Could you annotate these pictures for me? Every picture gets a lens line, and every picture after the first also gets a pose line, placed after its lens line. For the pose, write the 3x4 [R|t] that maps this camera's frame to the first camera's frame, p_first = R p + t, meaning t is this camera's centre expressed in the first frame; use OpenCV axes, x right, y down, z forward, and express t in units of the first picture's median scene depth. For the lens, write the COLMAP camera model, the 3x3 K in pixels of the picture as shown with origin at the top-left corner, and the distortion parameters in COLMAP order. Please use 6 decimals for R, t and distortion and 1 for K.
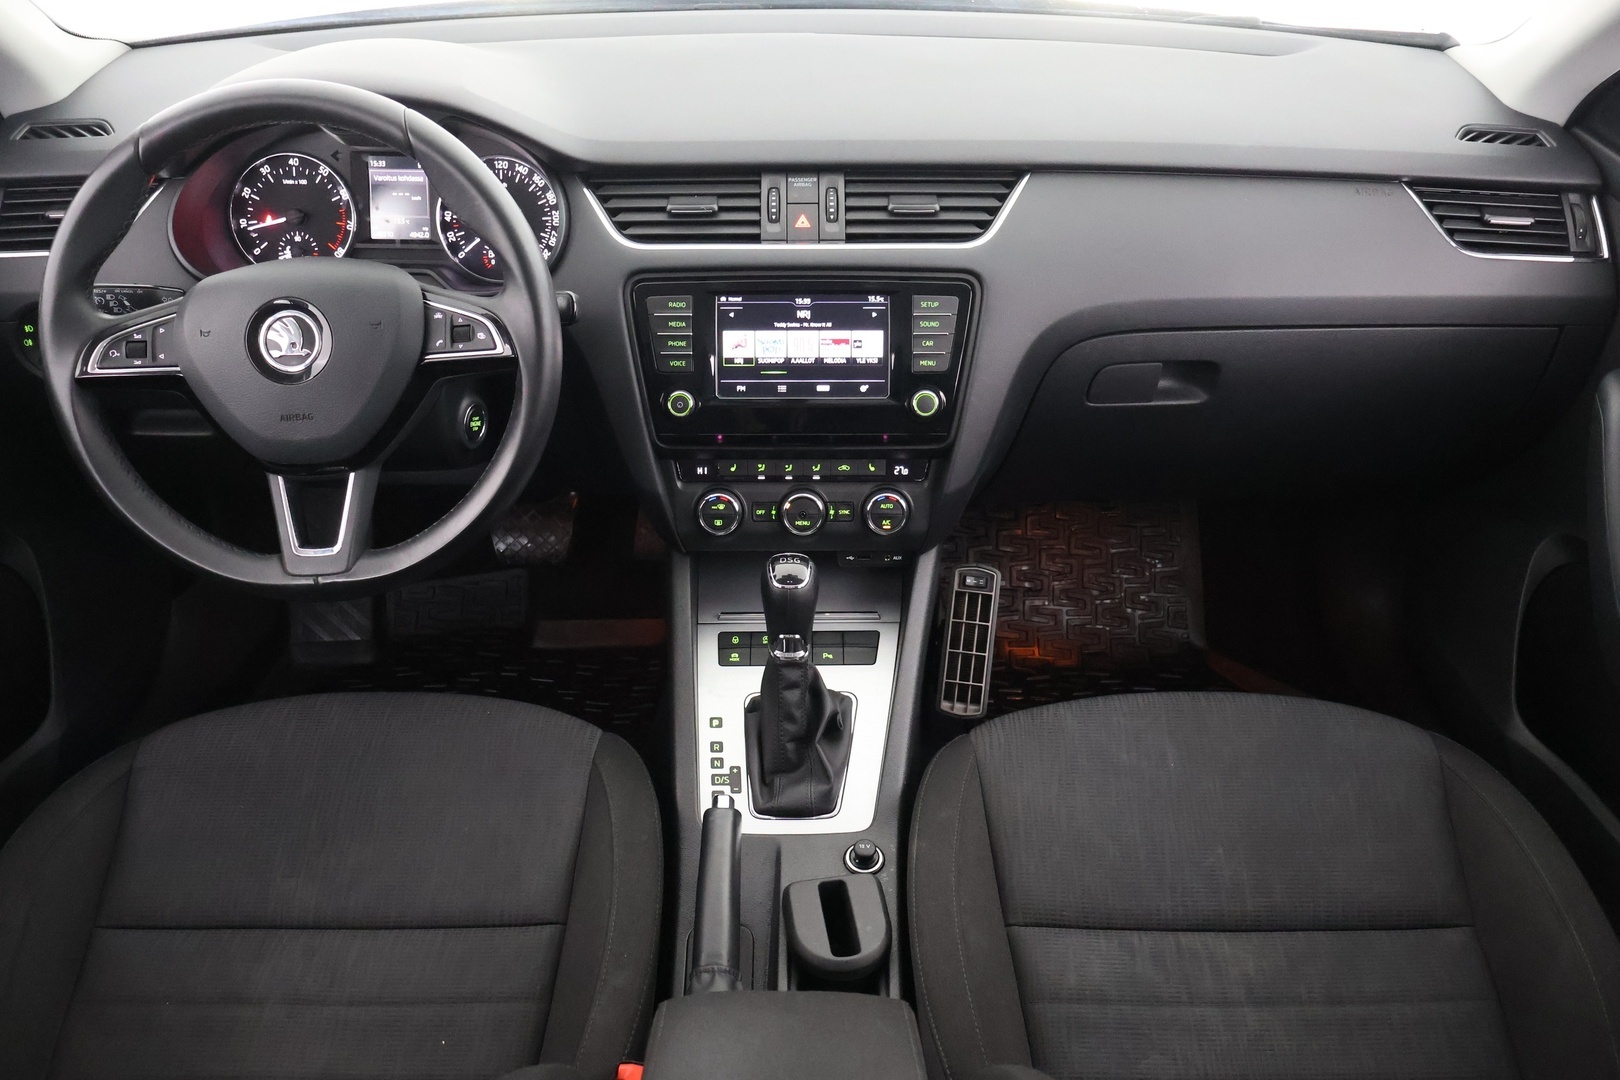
lens RADIAL K [[1355.5, 0, 817.1], [0, 1355.5, 528.0], [0, 0, 1]] dist [-0.016147, 0.015244]
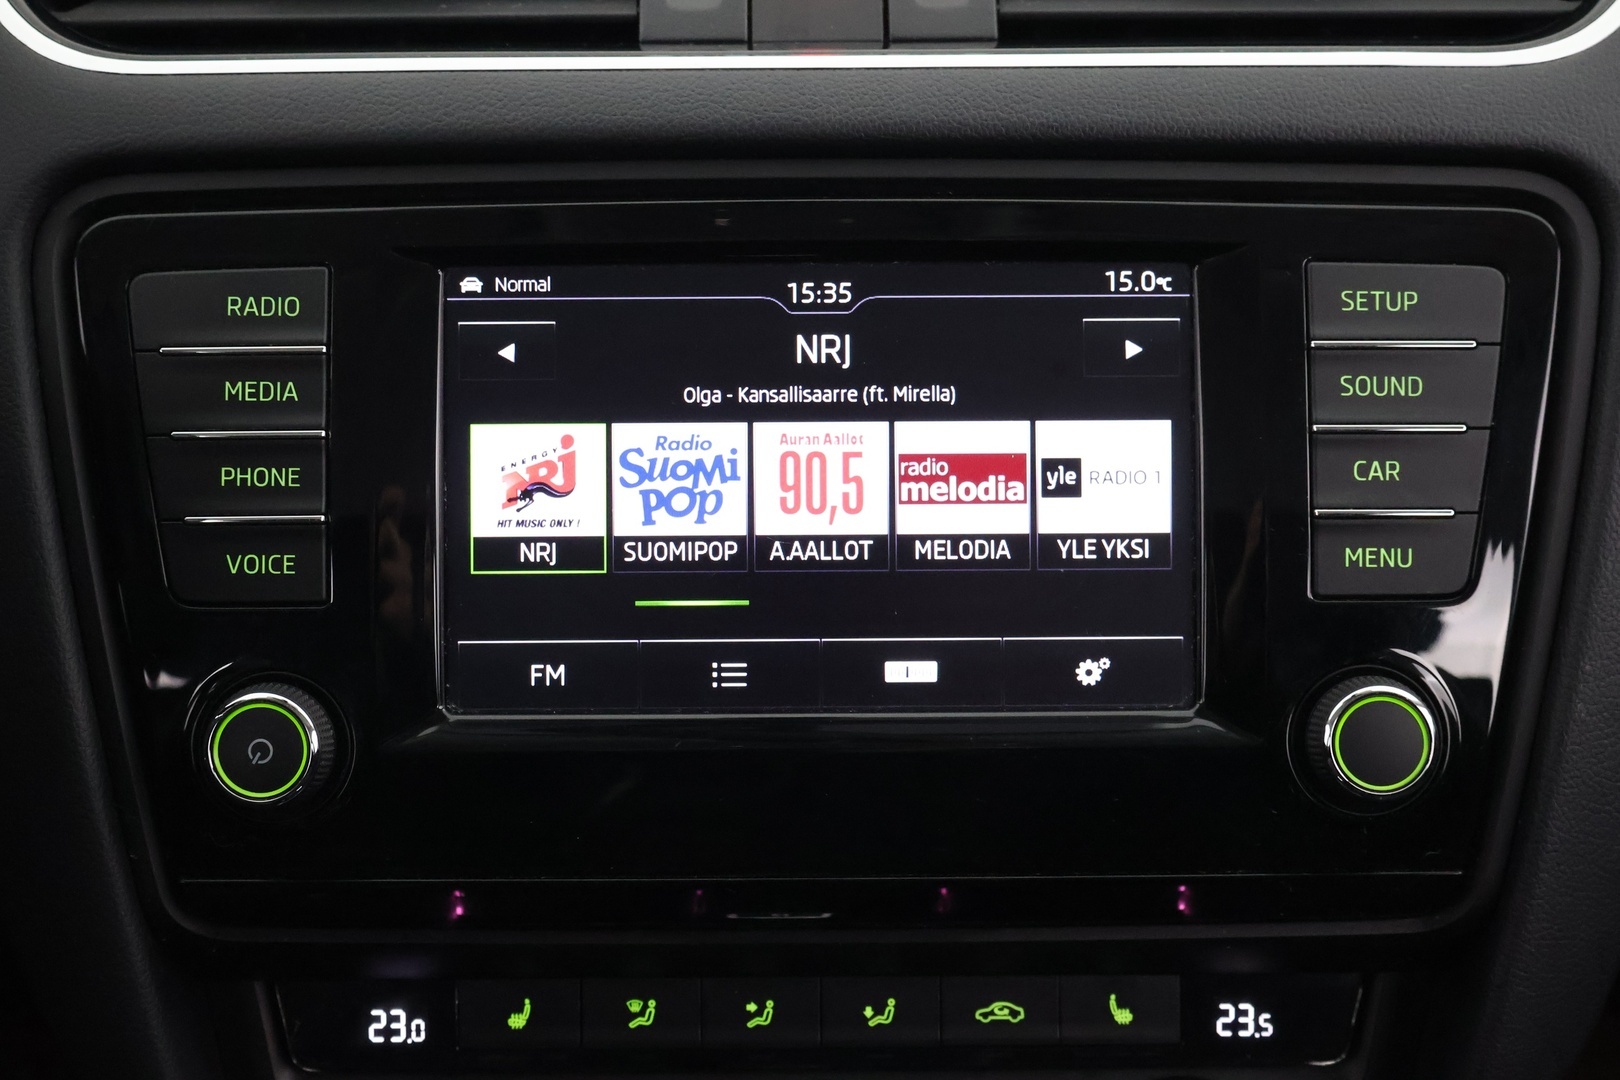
lens RADIAL K [[2036.6, 0, 810.7], [0, 2036.6, 541.7], [0, 0, 1]] dist [-0.006017, 0.000000]
pose [[0.999972, -0.004942, -0.005554, -0.010020], [0.004064, 0.988955, -0.148159, -0.072985], [0.006225, 0.148133, 0.988948, 0.649433]]
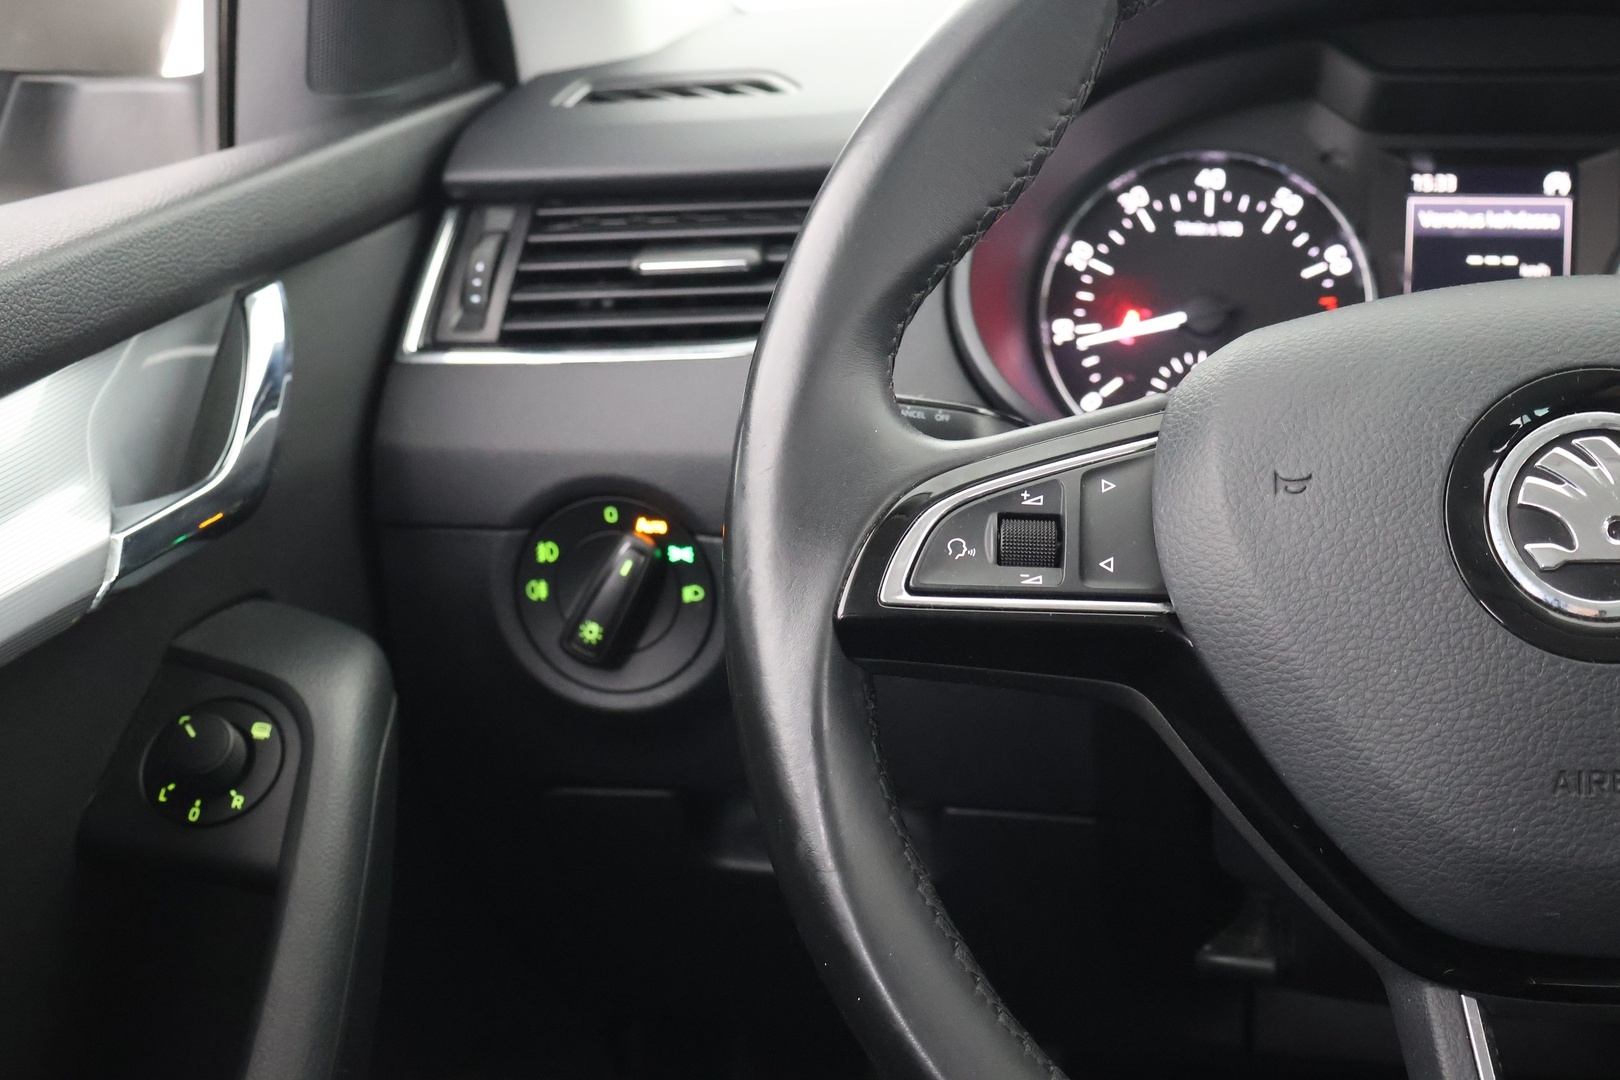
lens RADIAL K [[2163.3, 0, 808.5], [0, 2163.3, 536.8], [0, 0, 1]] dist [0.005754, 0.000000]
pose [[0.973502, 0.026591, -0.227126, -0.370543], [-0.089272, 0.958599, -0.270405, 0.003801], [0.210533, 0.283516, 0.935572, 0.445395]]
